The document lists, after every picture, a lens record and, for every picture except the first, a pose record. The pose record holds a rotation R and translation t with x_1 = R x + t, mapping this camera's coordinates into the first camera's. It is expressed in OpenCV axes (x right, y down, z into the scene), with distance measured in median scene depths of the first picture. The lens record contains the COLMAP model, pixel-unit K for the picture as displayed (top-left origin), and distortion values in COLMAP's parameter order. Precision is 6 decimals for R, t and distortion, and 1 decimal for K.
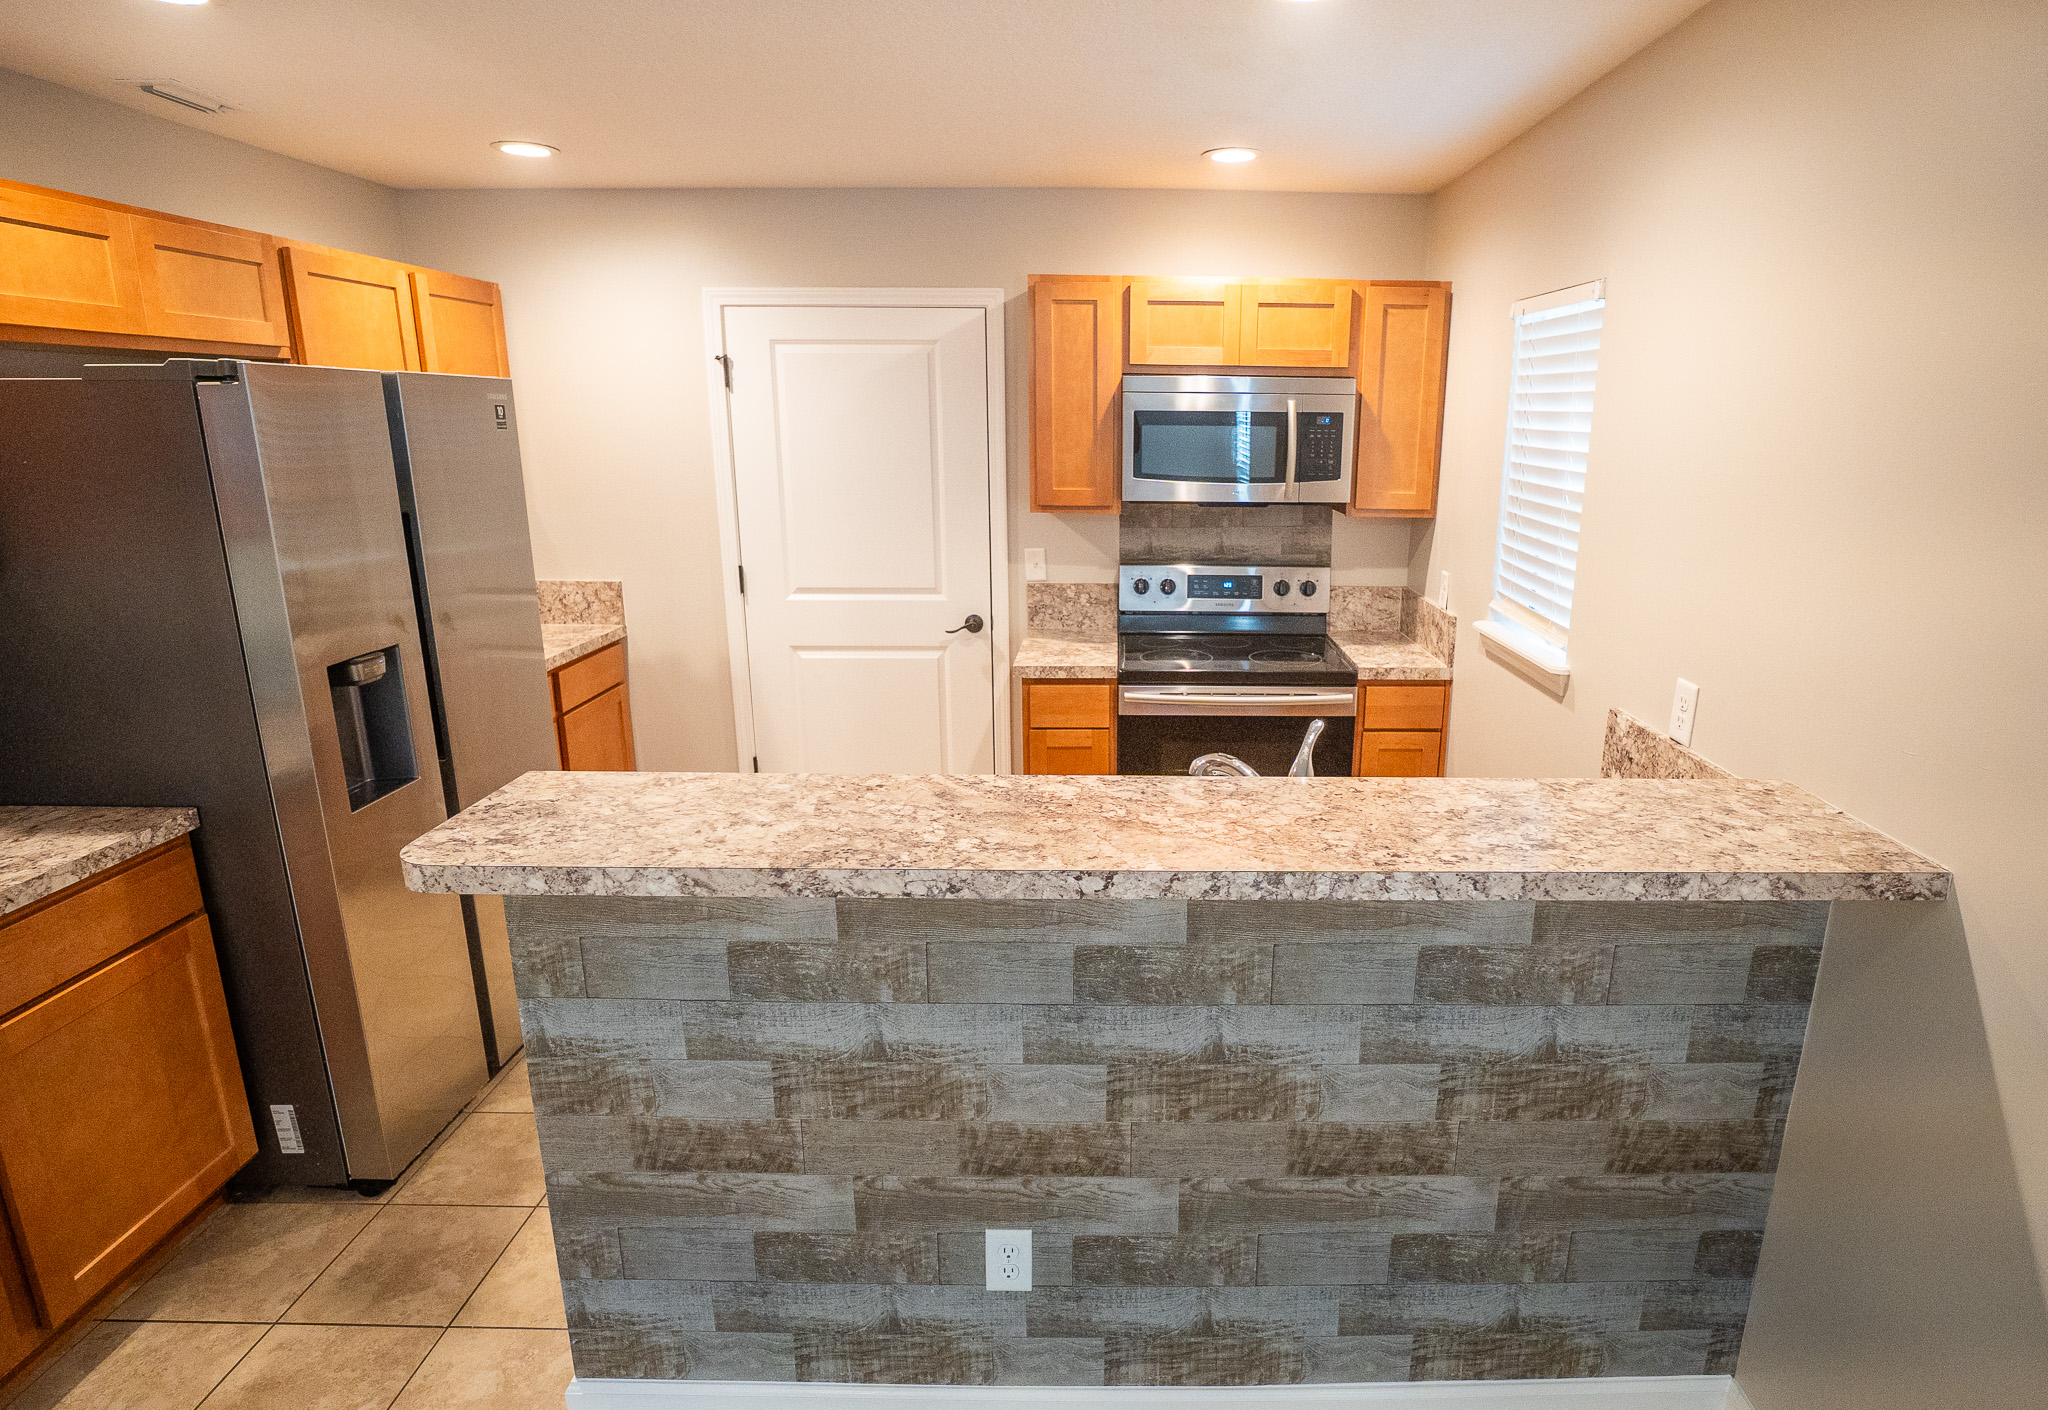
lens RADIAL K [[1086.3, 0, 1024.0], [0, 1086.3, 705.0], [0, 0, 1]] dist [-0.041980, 0.000646]
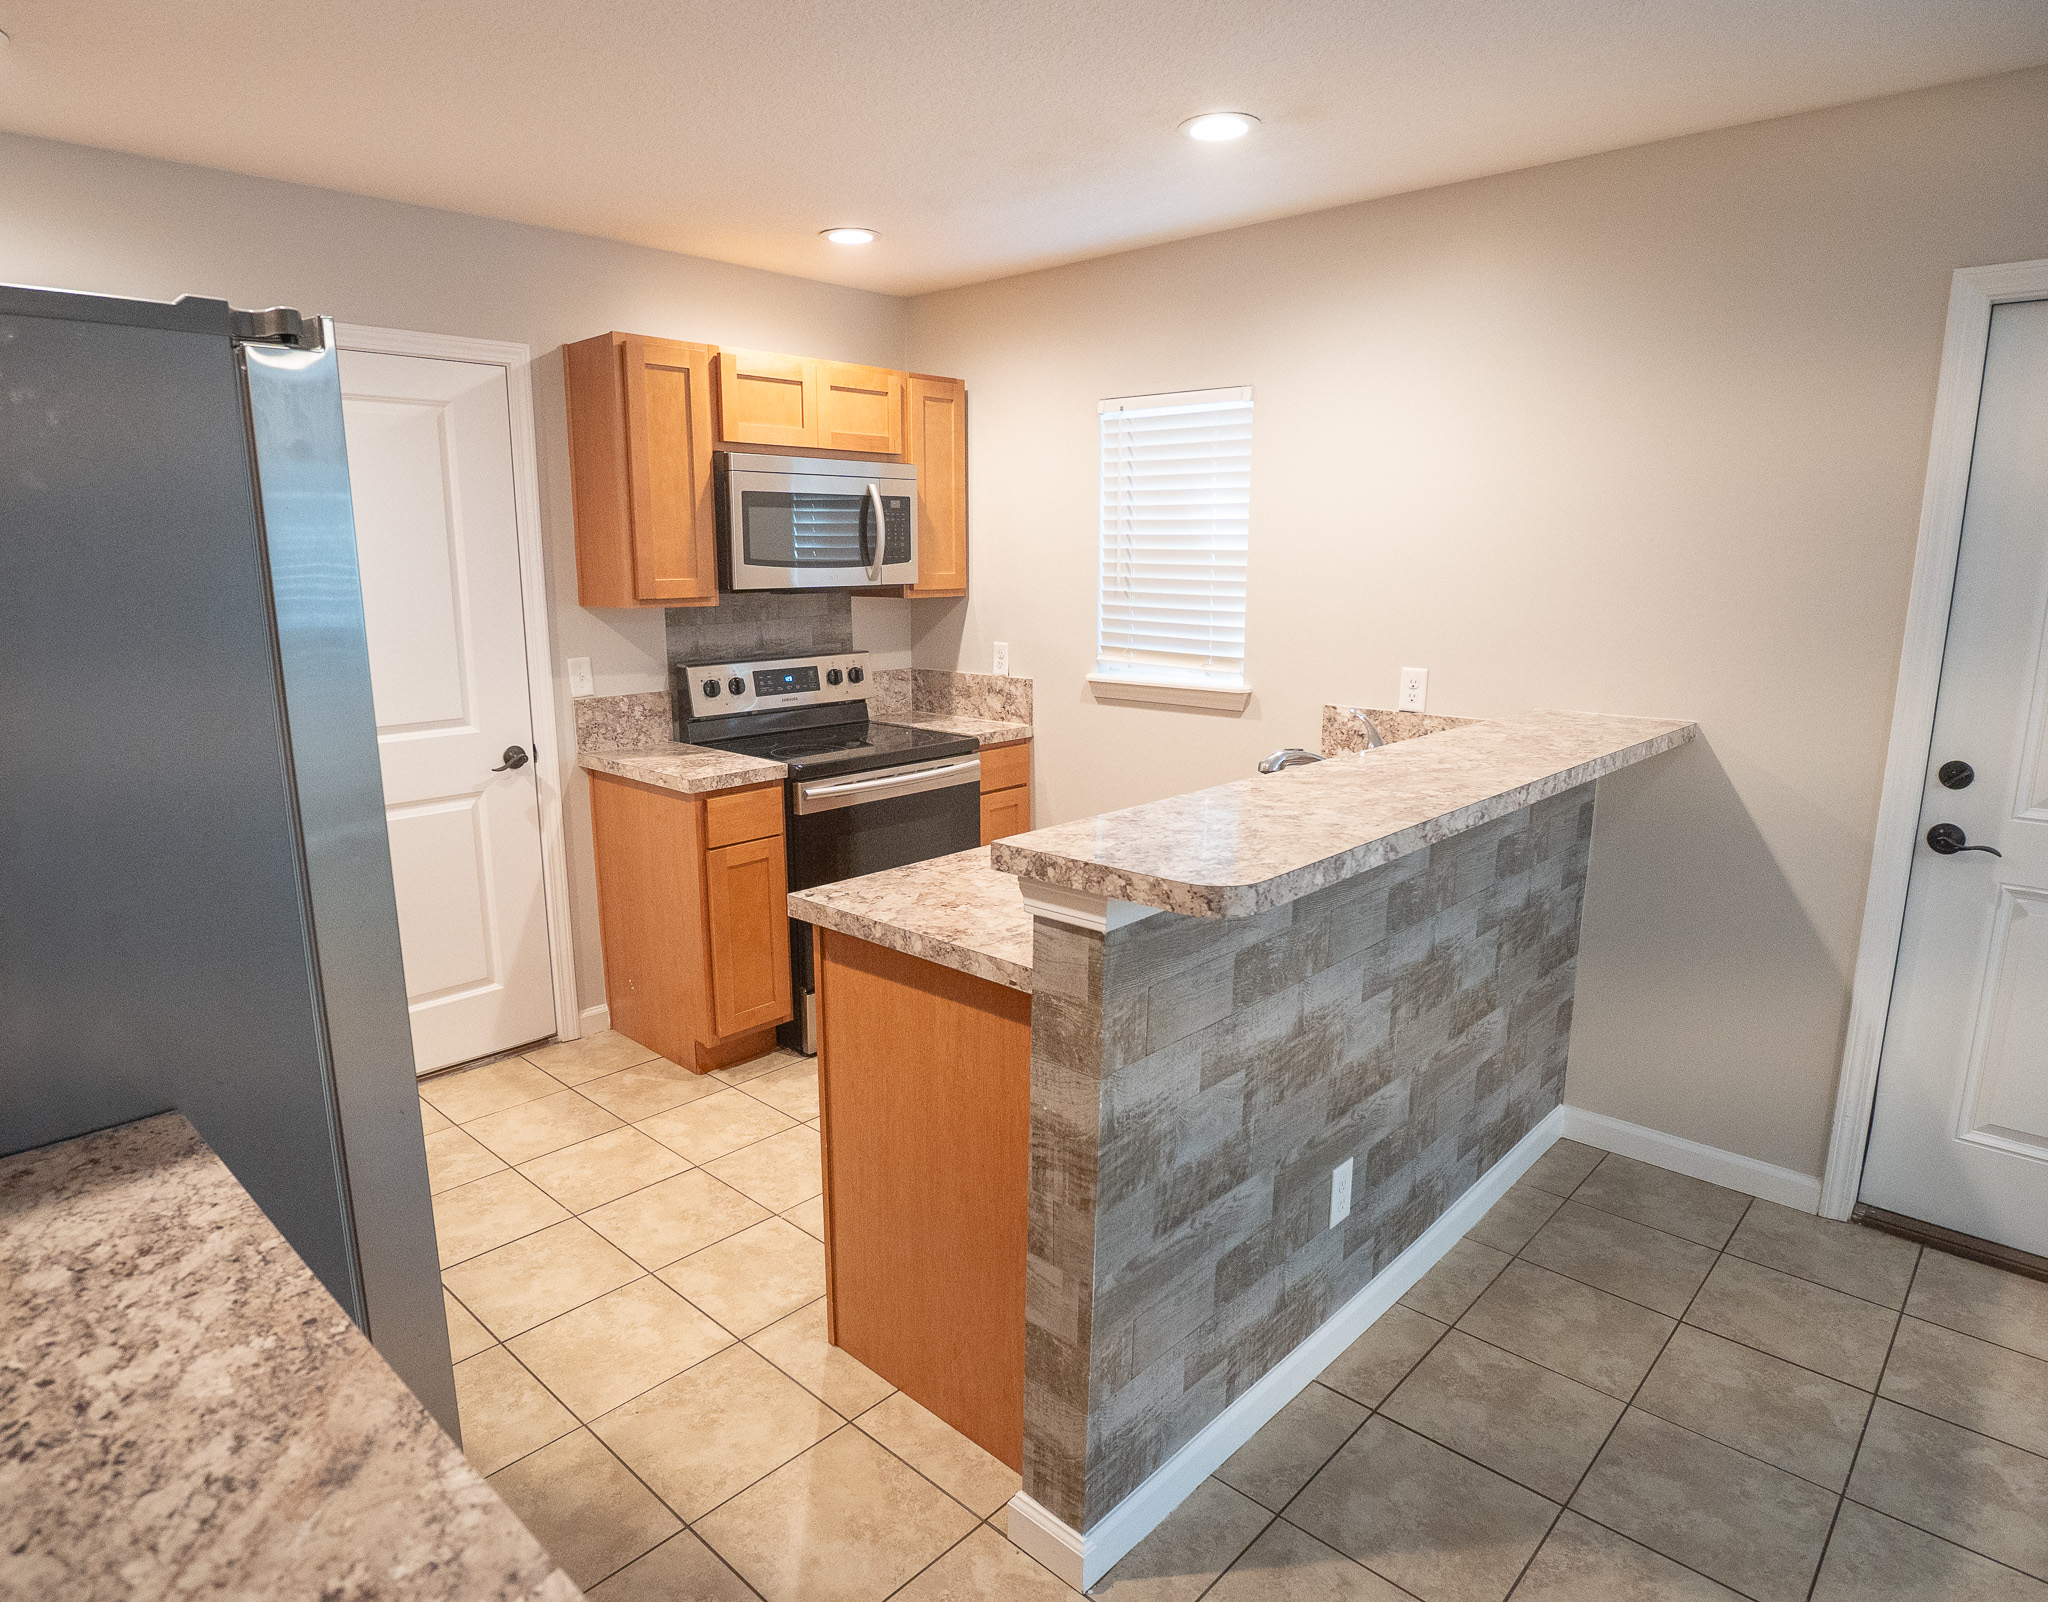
lens RADIAL K [[1213.9, 0, 1025.1], [0, 1213.9, 814.1], [0, 0, 1]] dist [-0.060030, 0.000037]
pose [[0.686761, -0.163209, 0.708323, -0.500603], [0.191314, 0.980694, 0.040478, 0.002815], [-0.701255, 0.107713, 0.704726, 0.135002]]
